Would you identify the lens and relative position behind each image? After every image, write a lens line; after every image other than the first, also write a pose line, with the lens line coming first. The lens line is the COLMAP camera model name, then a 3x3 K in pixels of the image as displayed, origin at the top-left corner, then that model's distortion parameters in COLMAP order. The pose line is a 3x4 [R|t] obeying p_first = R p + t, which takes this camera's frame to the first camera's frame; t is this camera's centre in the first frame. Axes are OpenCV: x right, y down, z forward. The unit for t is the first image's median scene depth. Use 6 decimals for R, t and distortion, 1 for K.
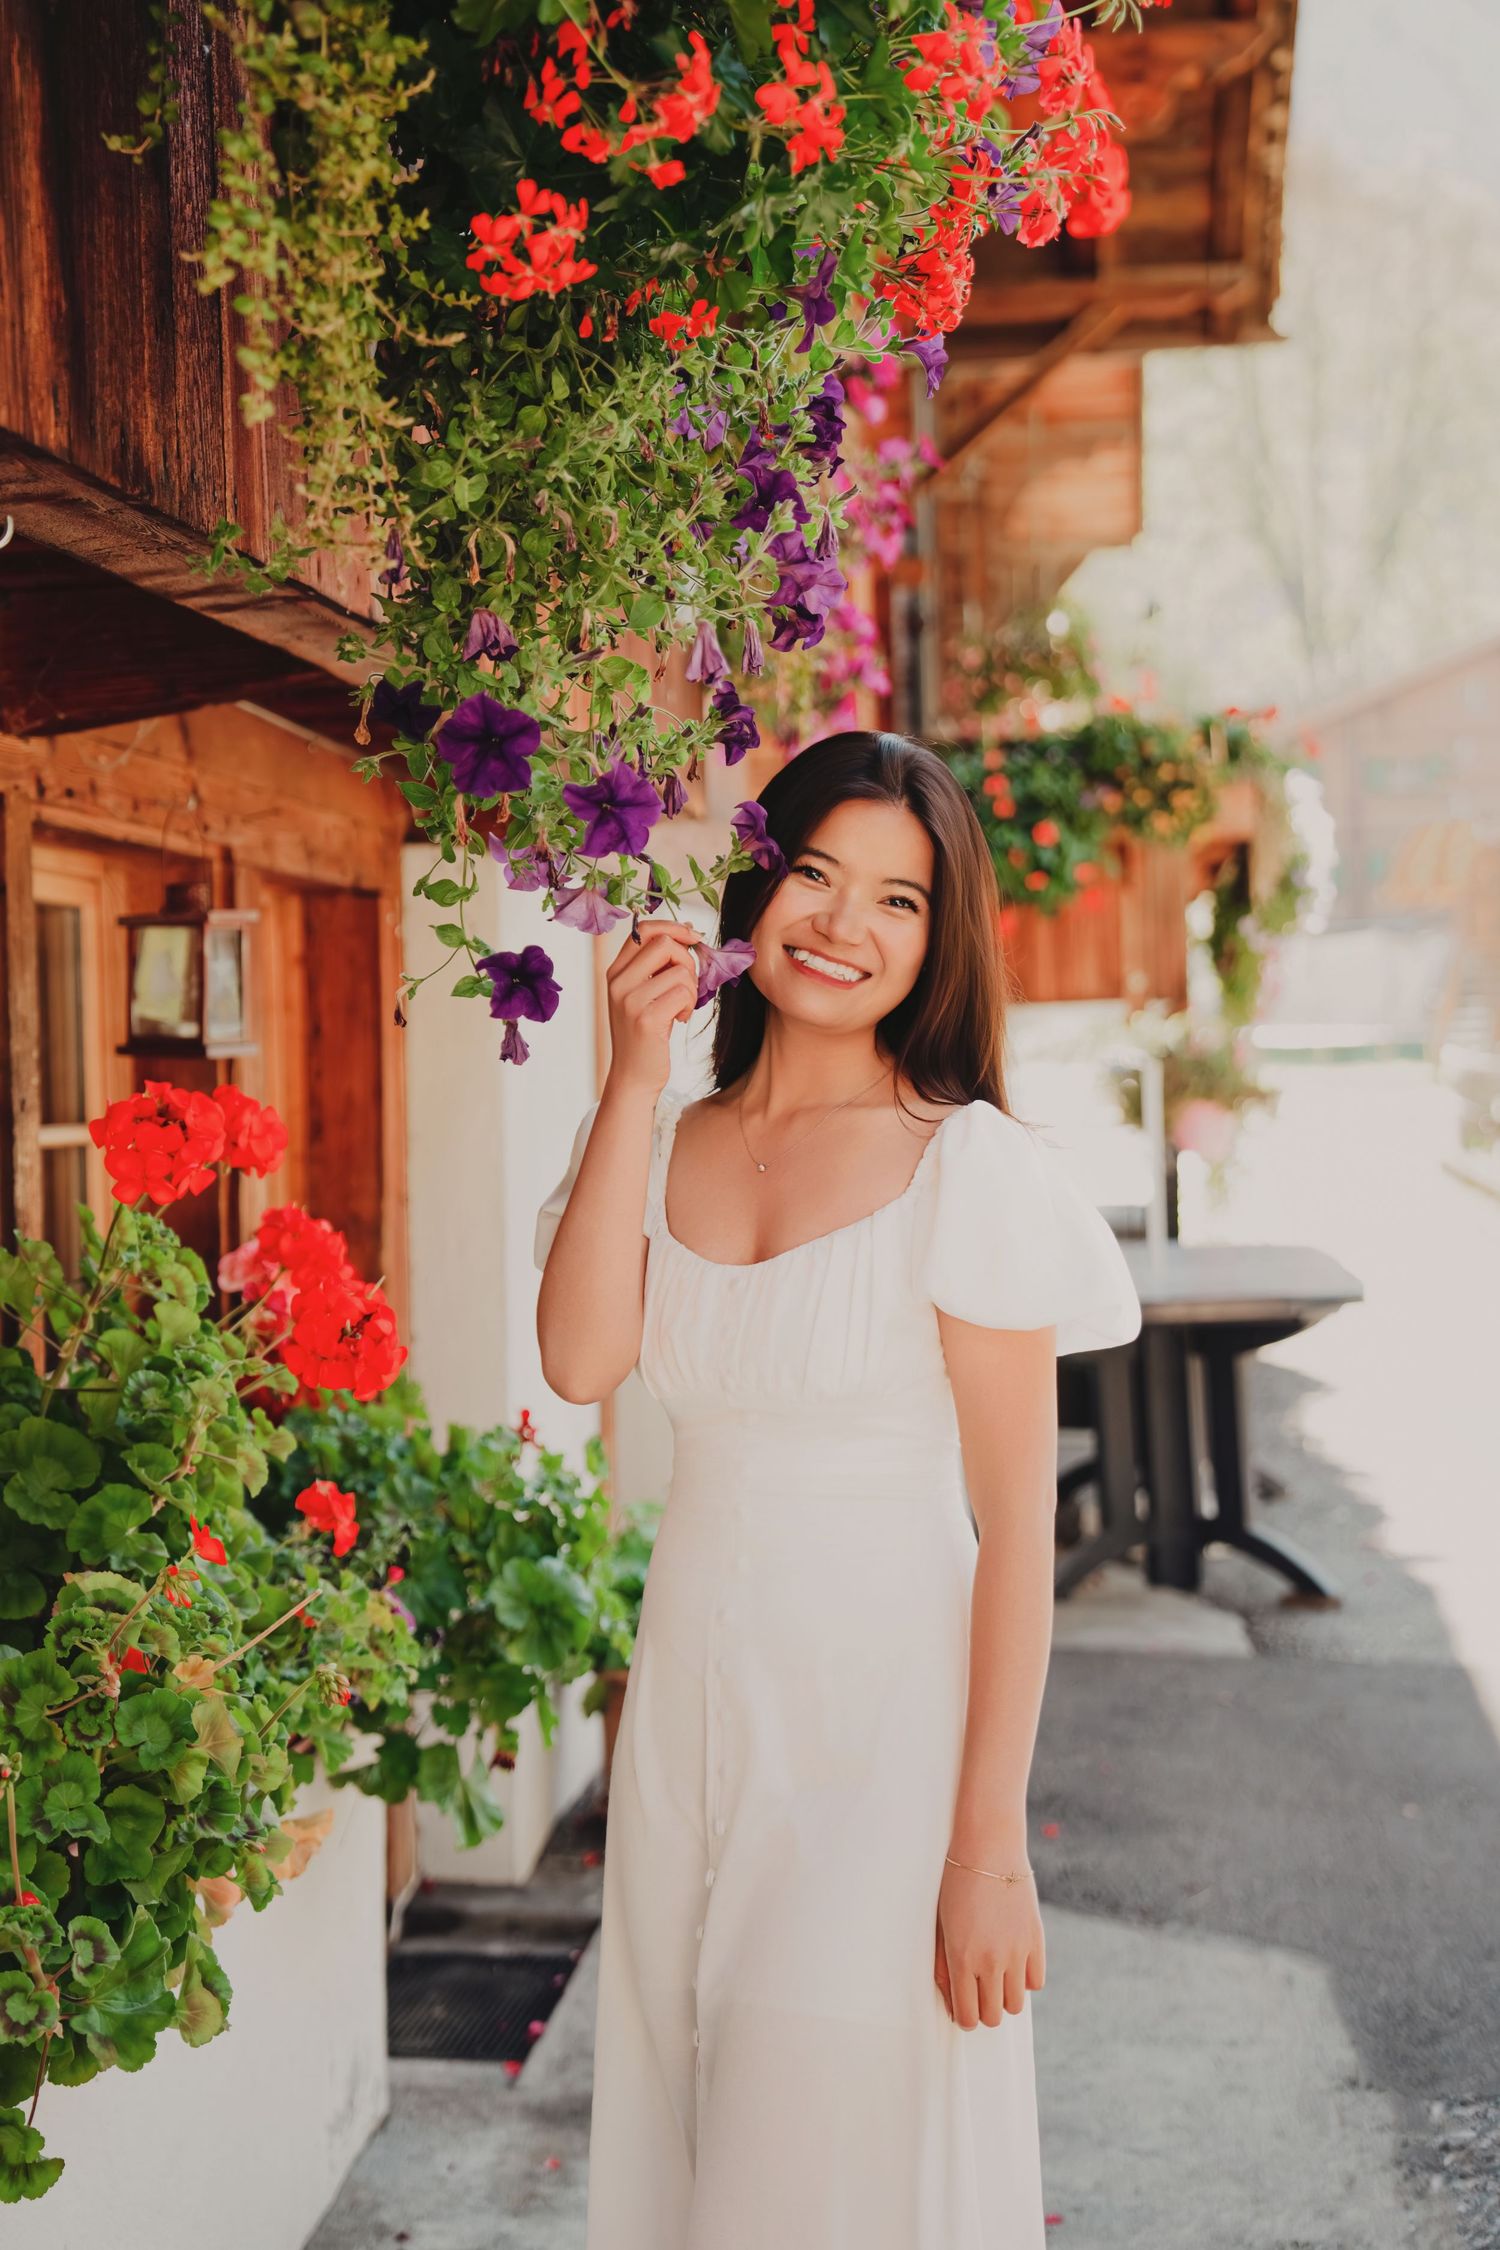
lens RADIAL K [[3079.1, 0, 760.3], [0, 3079.1, 1080.6], [0, 0, 1]] dist [0.110506, 0.087111]
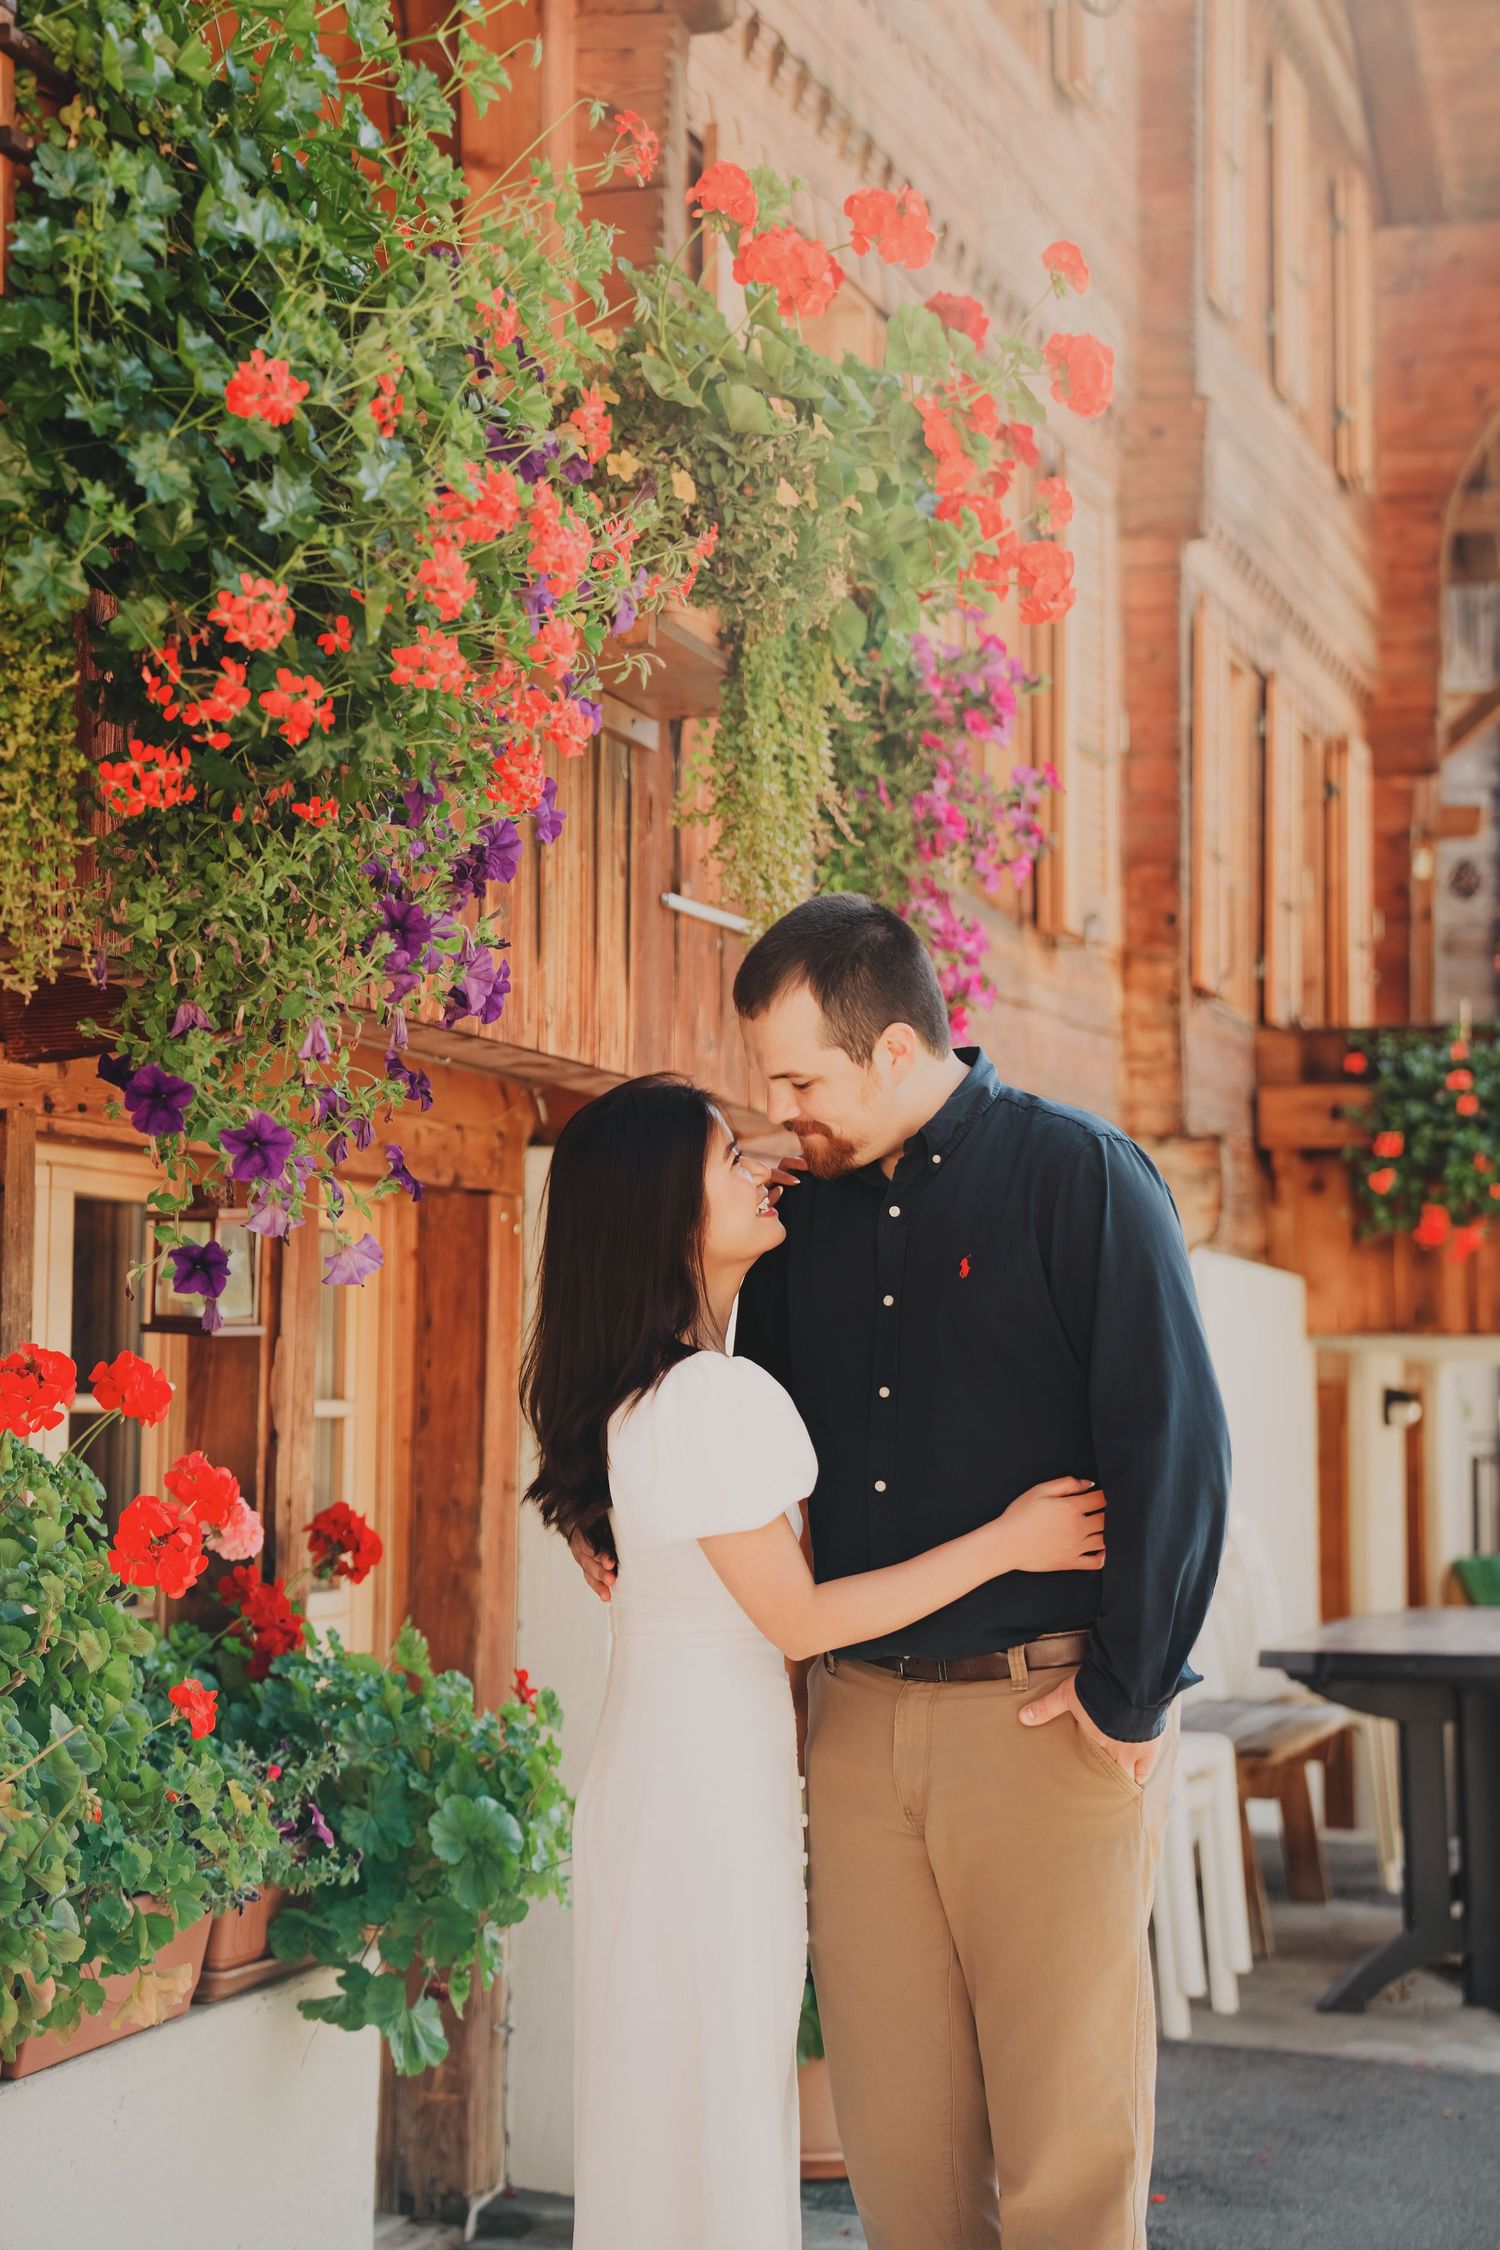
lens RADIAL K [[3924.0, 0, 755.3], [0, 3924.0, 1072.7], [0, 0, 1]] dist [0.188579, -0.082785]
pose [[0.981985, 0.019171, -0.187984, 0.392712], [-0.035720, 0.995737, -0.085046, 0.017108], [0.185552, 0.090228, 0.978483, -0.545395]]
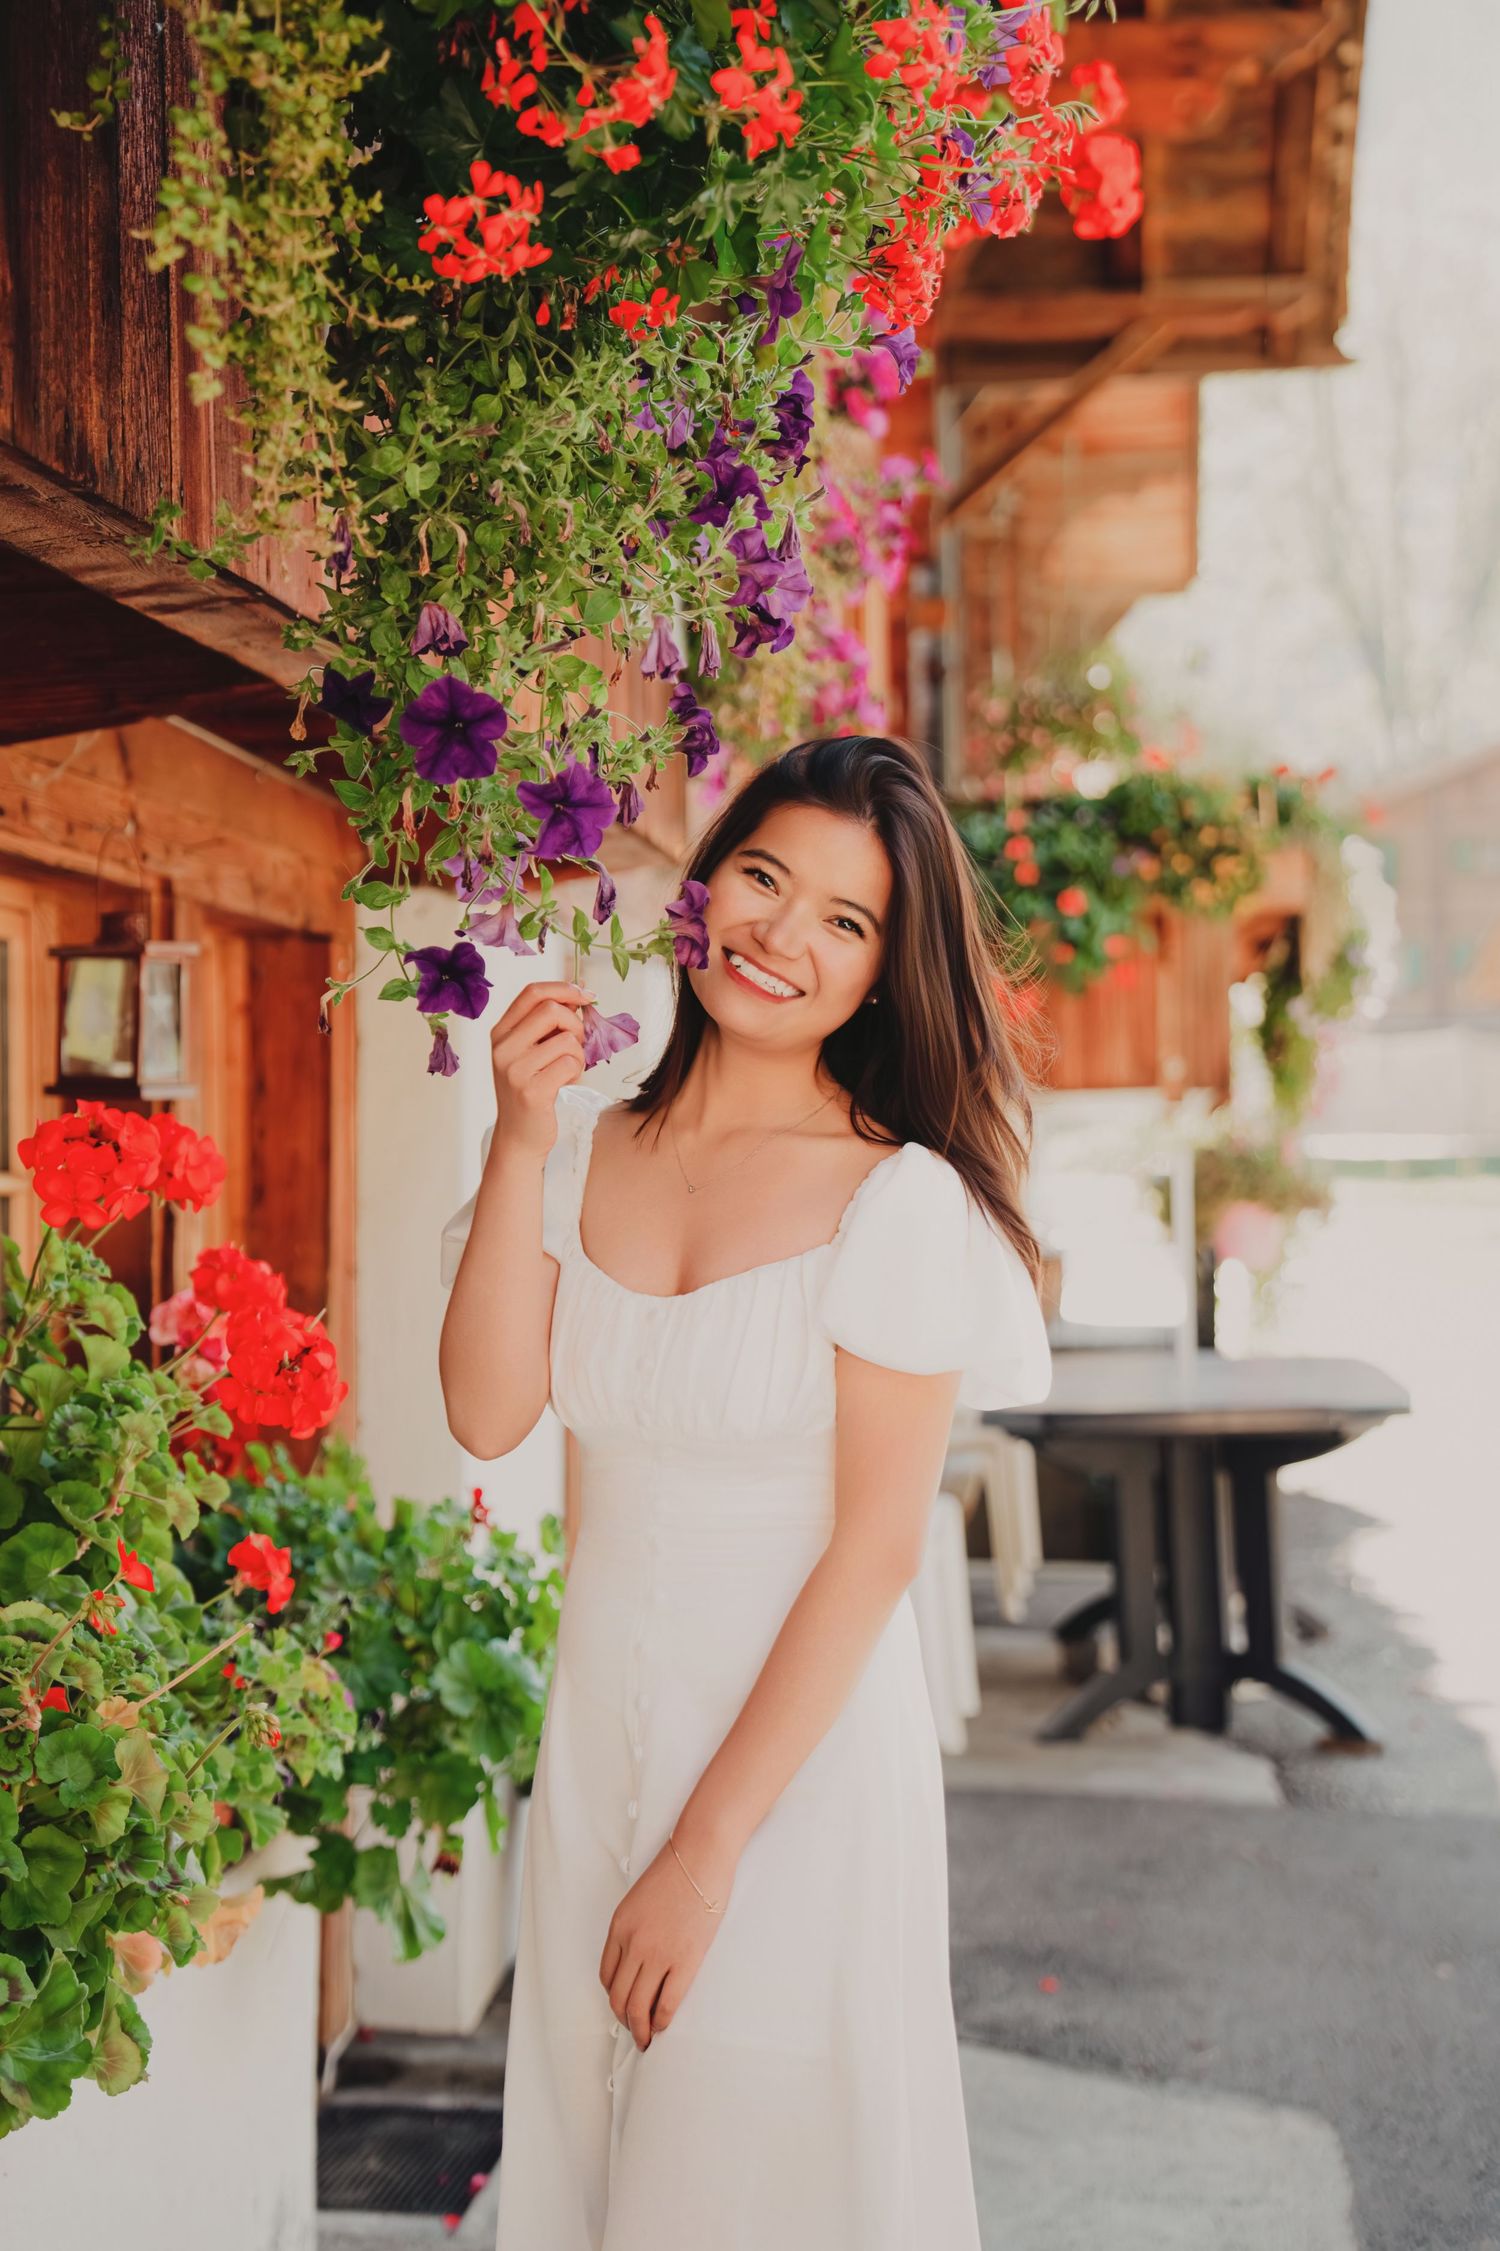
lens RADIAL K [[3474.6, 0, 750.0], [0, 3474.6, 1125.5], [0, 0, 1]] dist [0.152013, 0.033036]
pose [[0.999899, 0.013644, -0.004036, 0.012662], [-0.013718, 0.999728, -0.018877, 0.024215], [0.003778, 0.018930, 0.999814, -0.074150]]
